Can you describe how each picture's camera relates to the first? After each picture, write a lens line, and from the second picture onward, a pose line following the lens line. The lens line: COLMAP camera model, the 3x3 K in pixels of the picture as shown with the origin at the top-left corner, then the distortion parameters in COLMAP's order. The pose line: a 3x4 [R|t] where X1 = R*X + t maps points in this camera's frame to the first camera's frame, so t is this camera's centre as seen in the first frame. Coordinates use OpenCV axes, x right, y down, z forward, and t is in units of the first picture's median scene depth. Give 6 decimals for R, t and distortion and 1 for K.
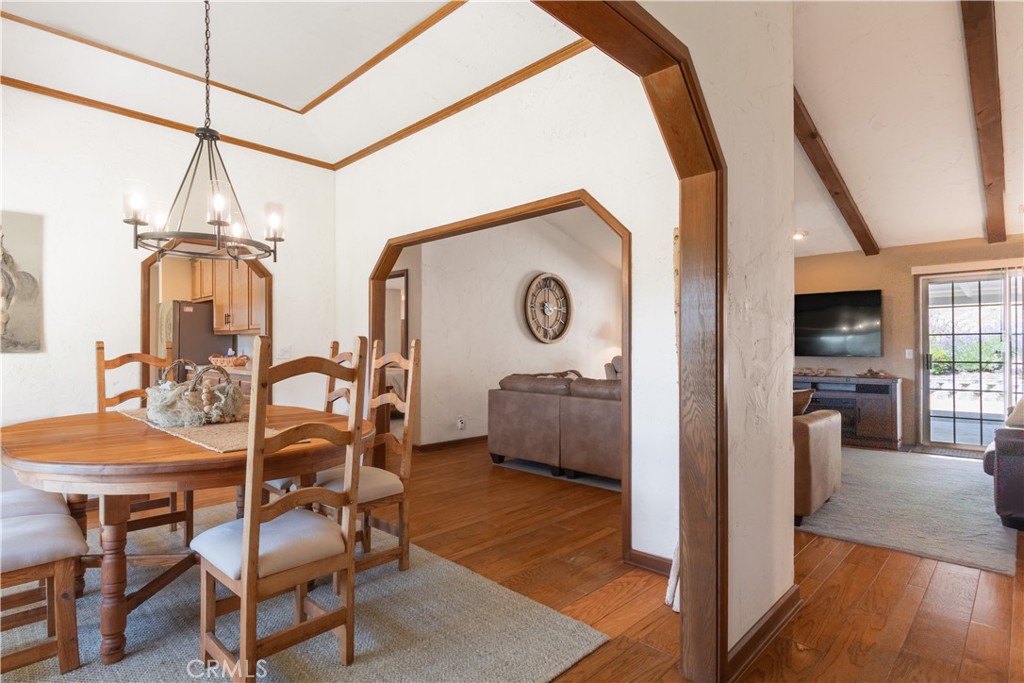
lens RADIAL K [[526.3, 0, 514.8], [0, 526.3, 350.4], [0, 0, 1]] dist [0.001049, 0.000136]
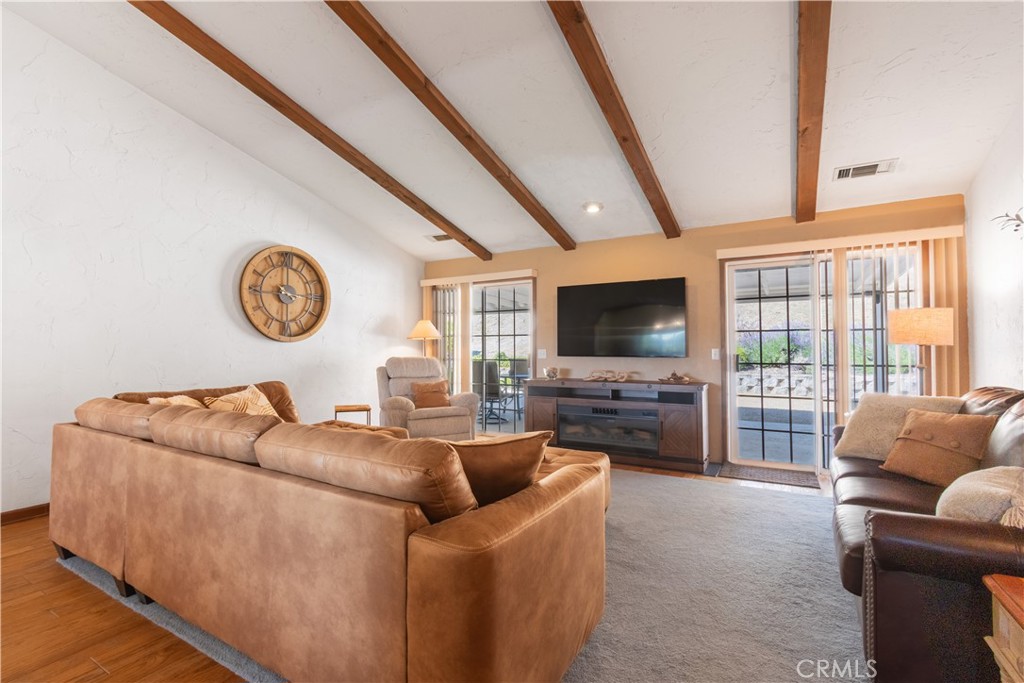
lens RADIAL K [[462.1, 0, 510.3], [0, 462.1, 335.7], [0, 0, 1]] dist [0.004563, 0.000811]
pose [[0.975298, 0.003894, 0.220857, 0.267302], [0.002063, 0.999640, -0.026734, -0.004080], [-0.220882, 0.026529, 0.974940, 0.351868]]
